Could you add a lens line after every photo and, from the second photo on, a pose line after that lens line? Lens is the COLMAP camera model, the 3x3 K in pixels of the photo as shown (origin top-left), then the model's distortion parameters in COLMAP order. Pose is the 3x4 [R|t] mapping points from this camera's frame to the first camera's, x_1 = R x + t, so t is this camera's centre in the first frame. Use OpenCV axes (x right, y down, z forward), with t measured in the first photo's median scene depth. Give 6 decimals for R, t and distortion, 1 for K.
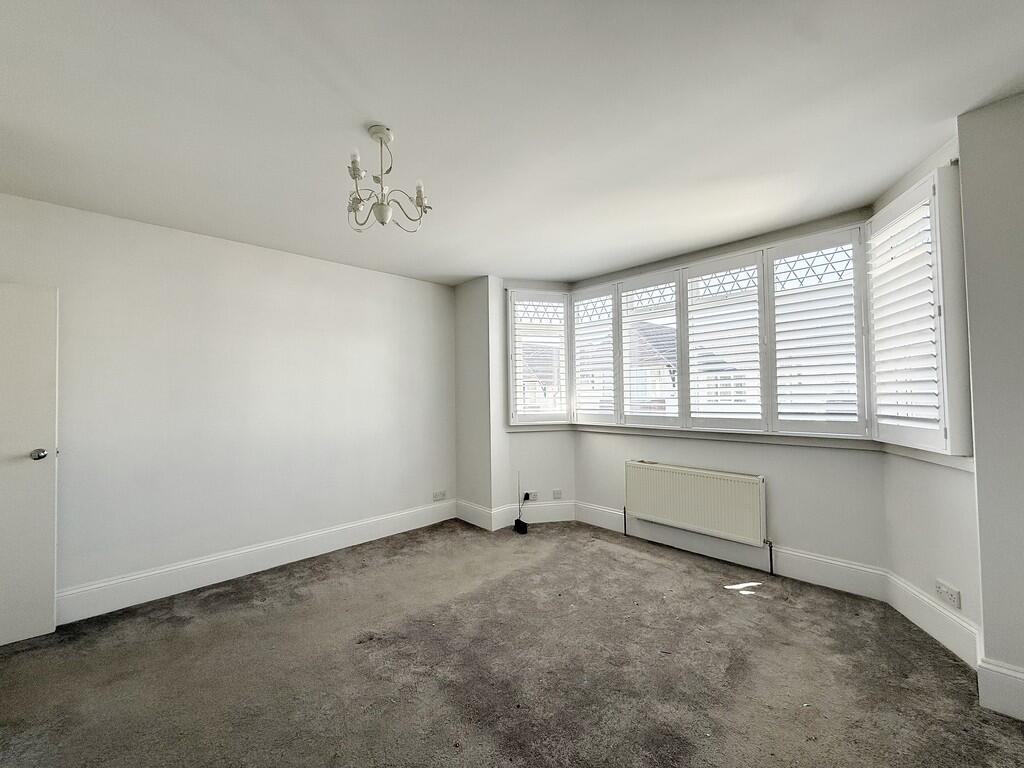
lens RADIAL K [[404.9, 0, 520.3], [0, 404.9, 385.6], [0, 0, 1]] dist [-0.001161, -0.000312]
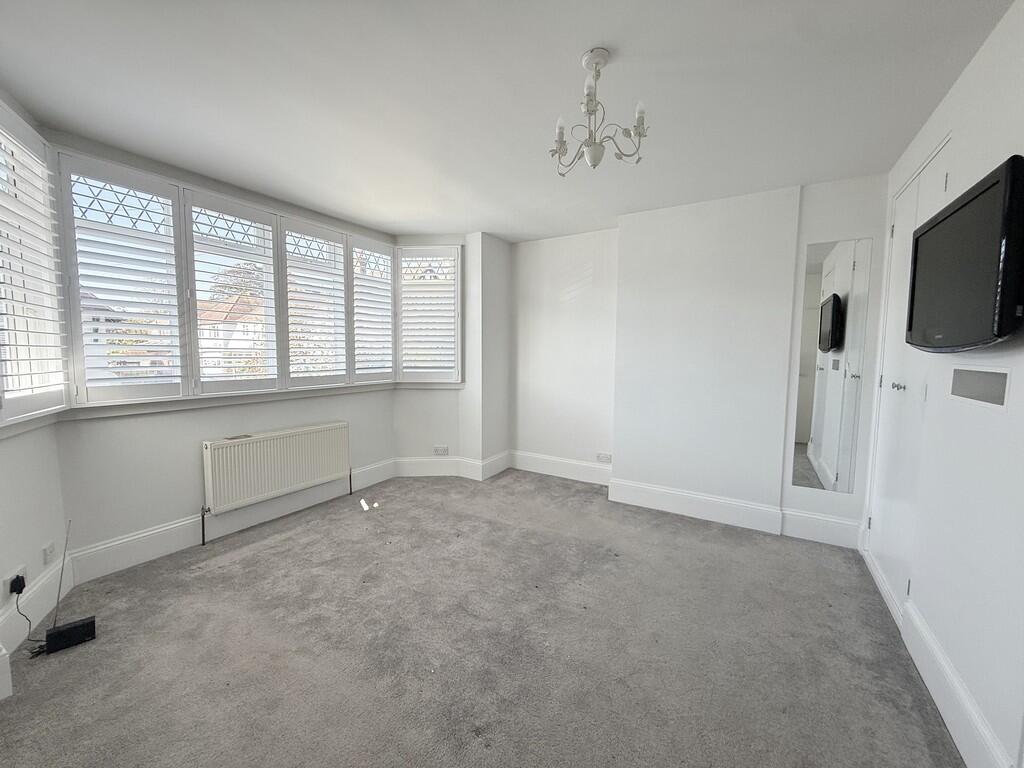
lens RADIAL K [[404.9, 0, 514.7], [0, 404.9, 381.8], [0, 0, 1]] dist [-0.001161, -0.000312]
pose [[-0.247843, -0.066398, 0.966522, -0.633938], [-0.030623, 0.997687, 0.060687, 0.012893], [-0.968316, -0.014557, -0.249303, 0.709618]]
